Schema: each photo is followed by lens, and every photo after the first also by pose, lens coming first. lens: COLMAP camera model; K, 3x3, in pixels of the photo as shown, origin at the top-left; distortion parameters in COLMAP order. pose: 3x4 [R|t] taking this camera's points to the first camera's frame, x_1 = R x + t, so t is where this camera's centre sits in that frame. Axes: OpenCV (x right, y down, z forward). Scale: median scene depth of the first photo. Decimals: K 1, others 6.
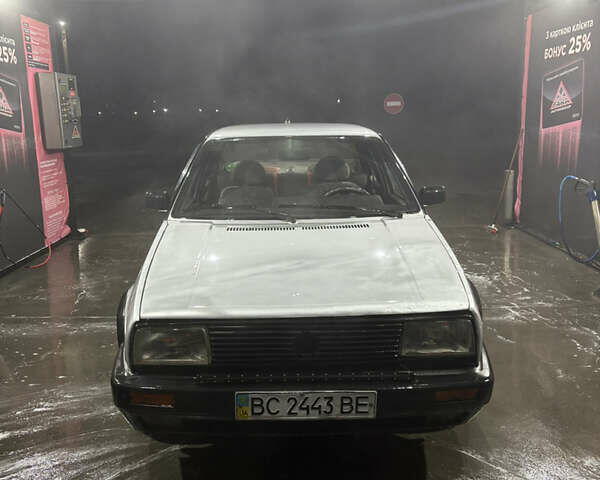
lens RADIAL K [[608.9, 0, 301.5], [0, 608.9, 238.3], [0, 0, 1]] dist [0.022829, 0.000000]
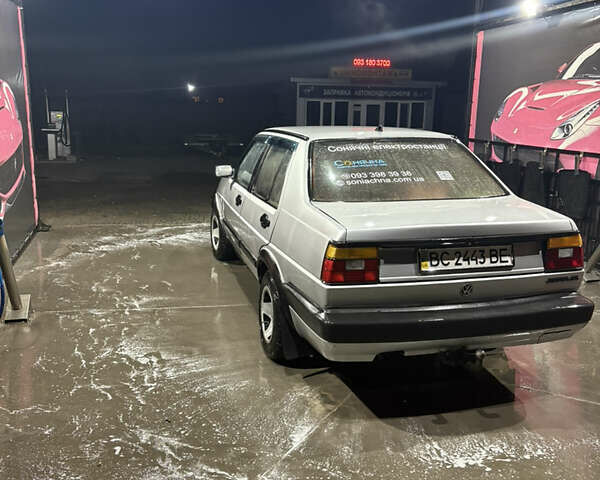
lens RADIAL K [[608.9, 0, 300.6], [0, 608.9, 238.7], [0, 0, 1]] dist [0.022829, 0.000000]
pose [[-0.974154, 0.049182, -0.220466, 0.271078], [-0.046854, 0.910787, 0.410210, -0.389869], [0.220973, 0.409937, -0.884942, 1.772536]]
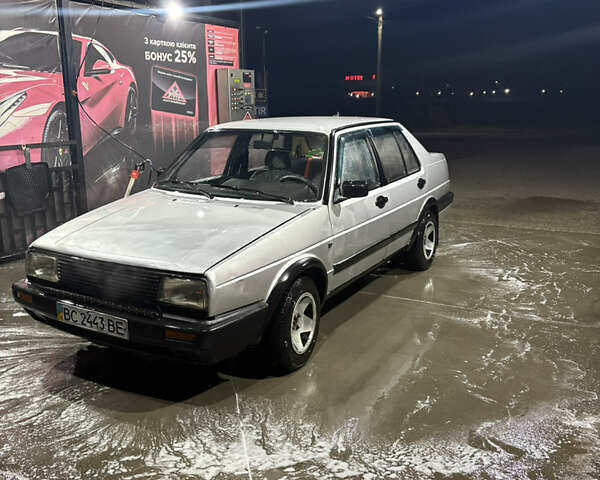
lens RADIAL K [[608.9, 0, 299.3], [0, 608.9, 240.7], [0, 0, 1]] dist [0.022829, 0.000000]
pose [[0.856236, 0.130334, -0.499874, 0.509580], [-0.113191, 0.991469, 0.064624, -0.027454], [0.504032, 0.001248, 0.863684, 0.002098]]
